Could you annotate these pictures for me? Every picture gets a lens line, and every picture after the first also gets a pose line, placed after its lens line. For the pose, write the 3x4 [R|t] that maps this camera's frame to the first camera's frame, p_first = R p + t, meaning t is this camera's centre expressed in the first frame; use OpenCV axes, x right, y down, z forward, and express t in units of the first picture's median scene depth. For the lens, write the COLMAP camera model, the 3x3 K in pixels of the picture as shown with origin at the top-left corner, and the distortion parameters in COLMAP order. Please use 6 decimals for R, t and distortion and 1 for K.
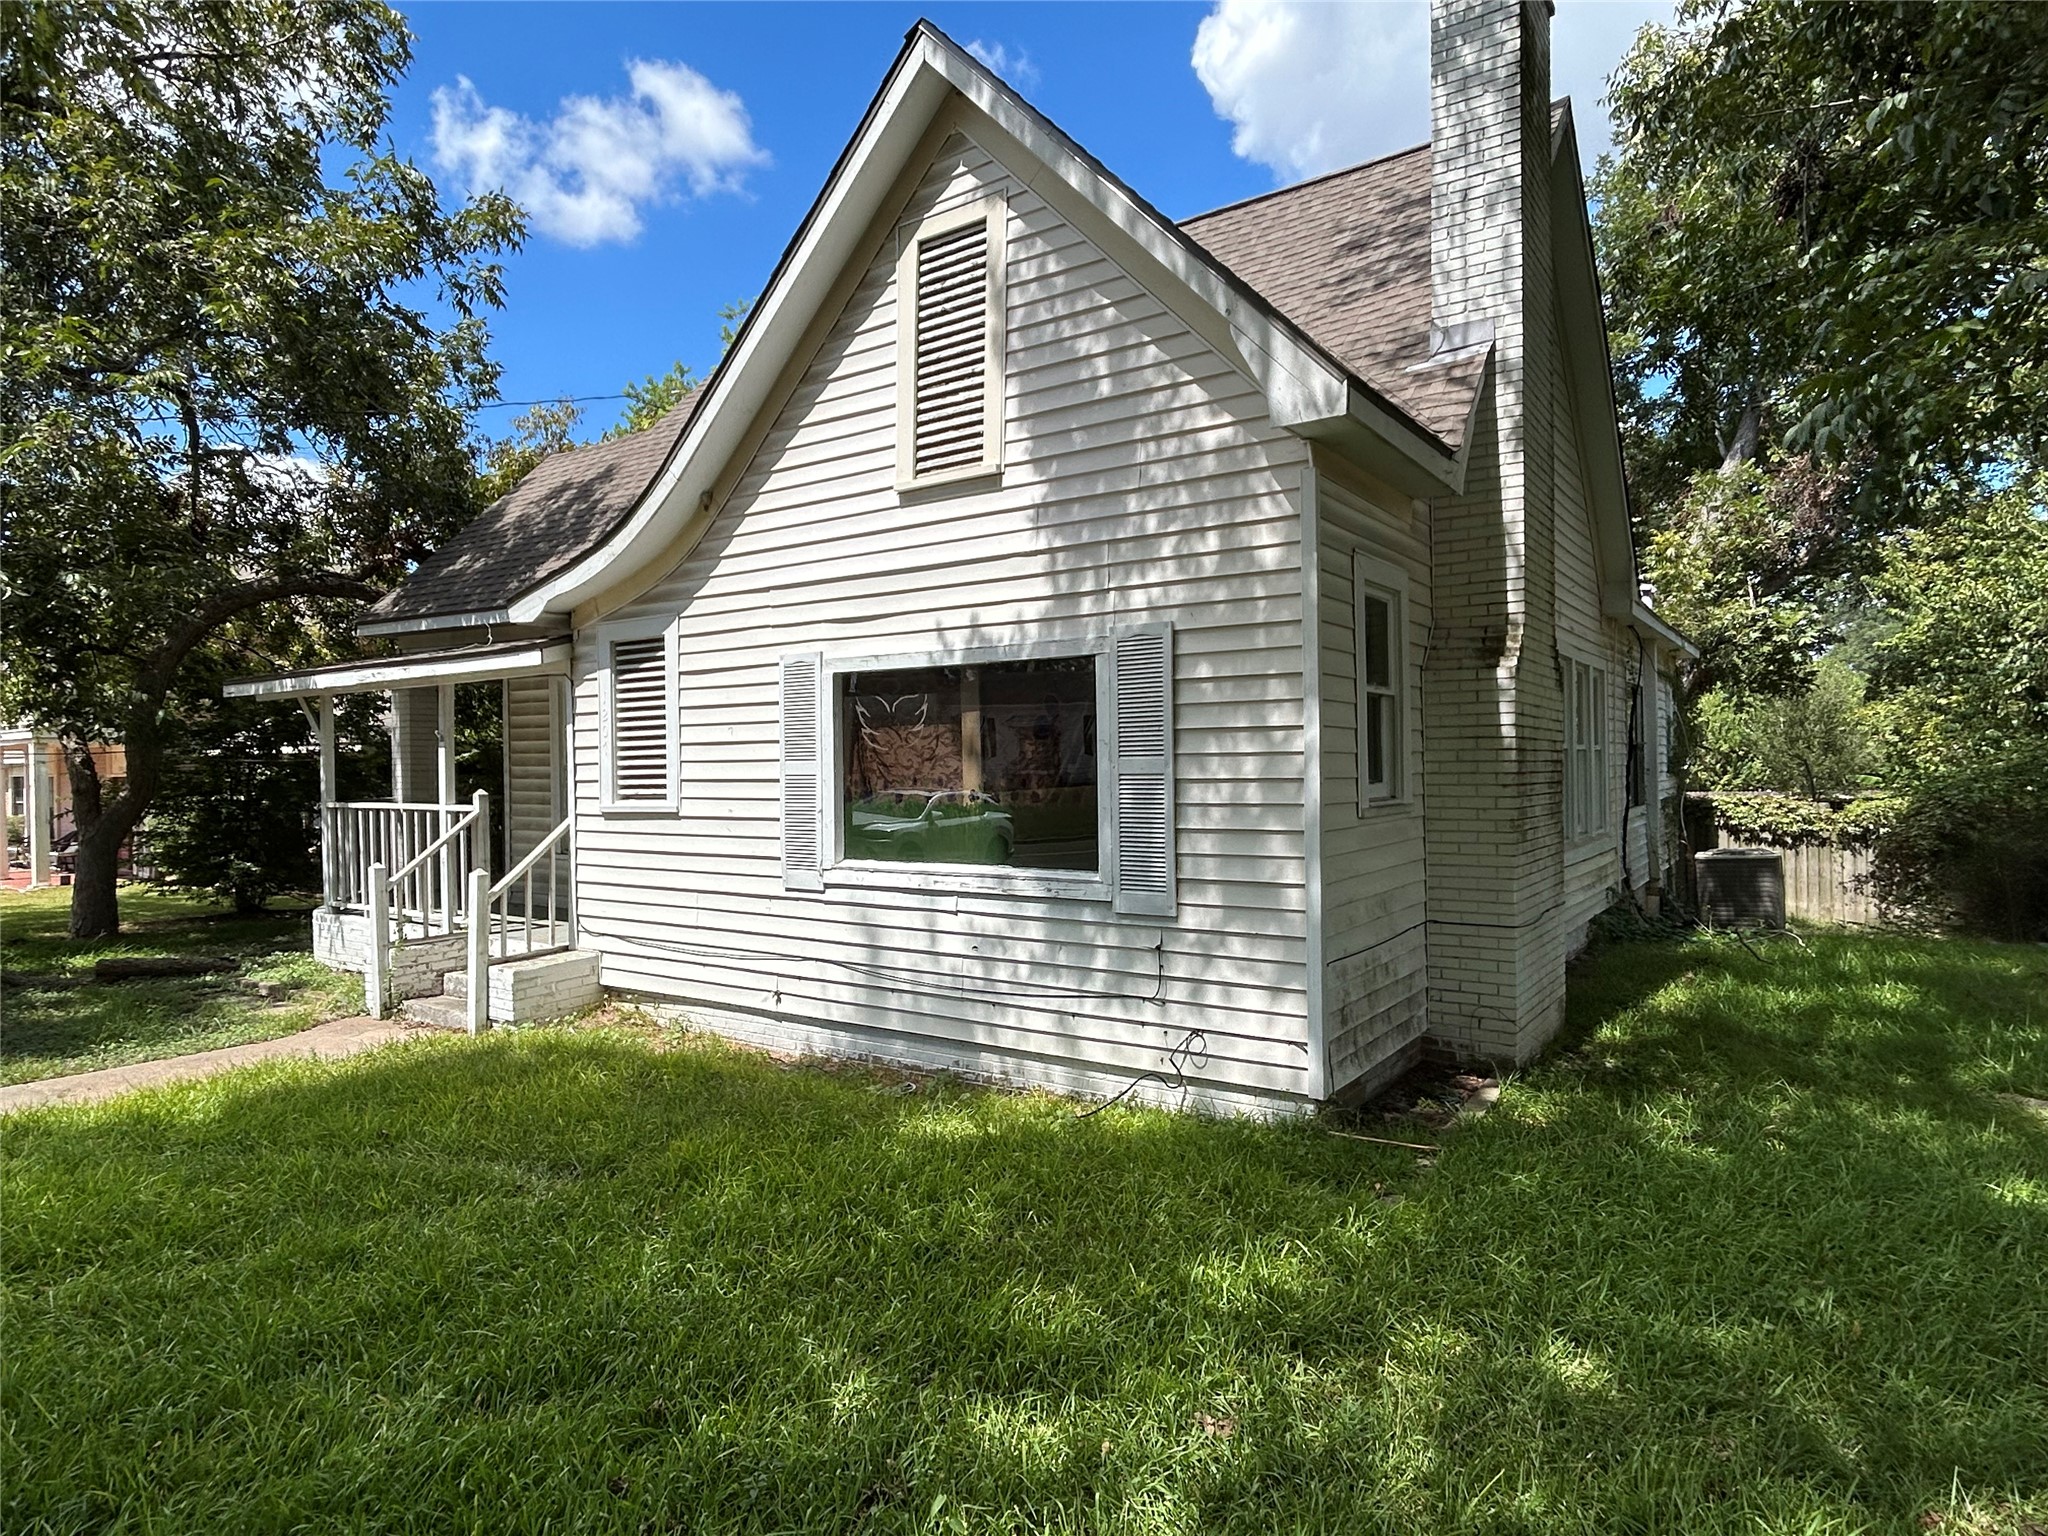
lens RADIAL K [[1143.5, 0, 1024.0], [0, 1143.5, 768.0], [0, 0, 1]] dist [0.005426, -0.021337]
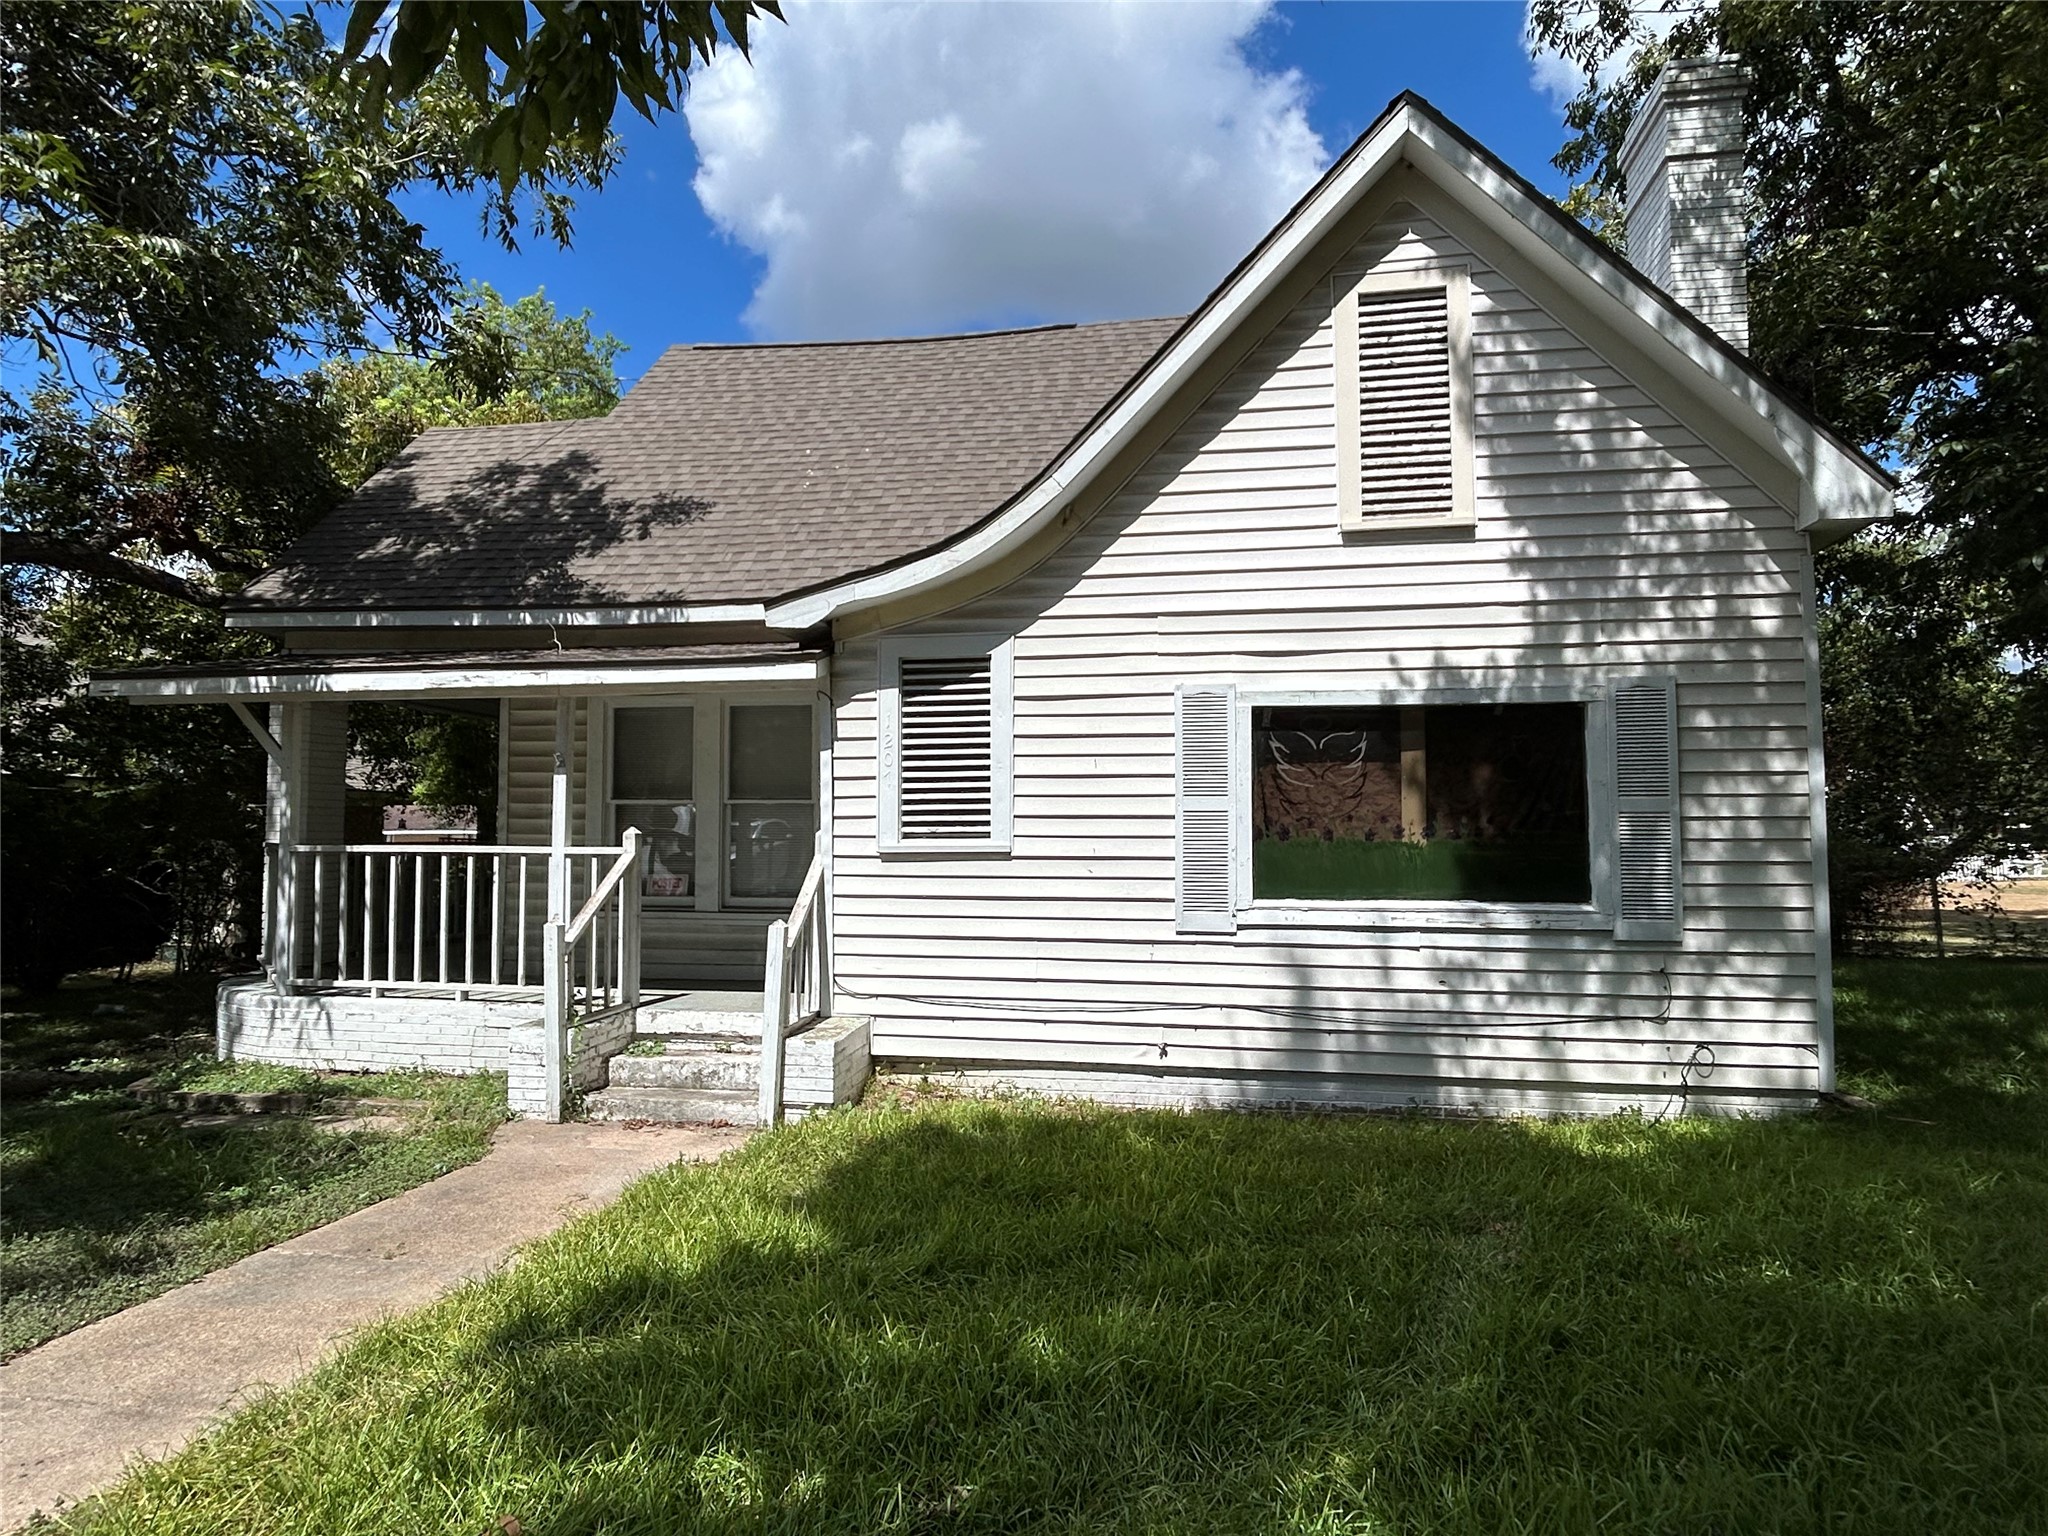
lens RADIAL K [[1143.5, 0, 1024.0], [0, 1143.5, 768.0], [0, 0, 1]] dist [0.005426, -0.021337]
pose [[0.915365, 0.034156, 0.401174, -0.815703], [-0.011268, 0.998178, -0.059276, 0.032406], [-0.402468, 0.049738, 0.914082, 0.214012]]
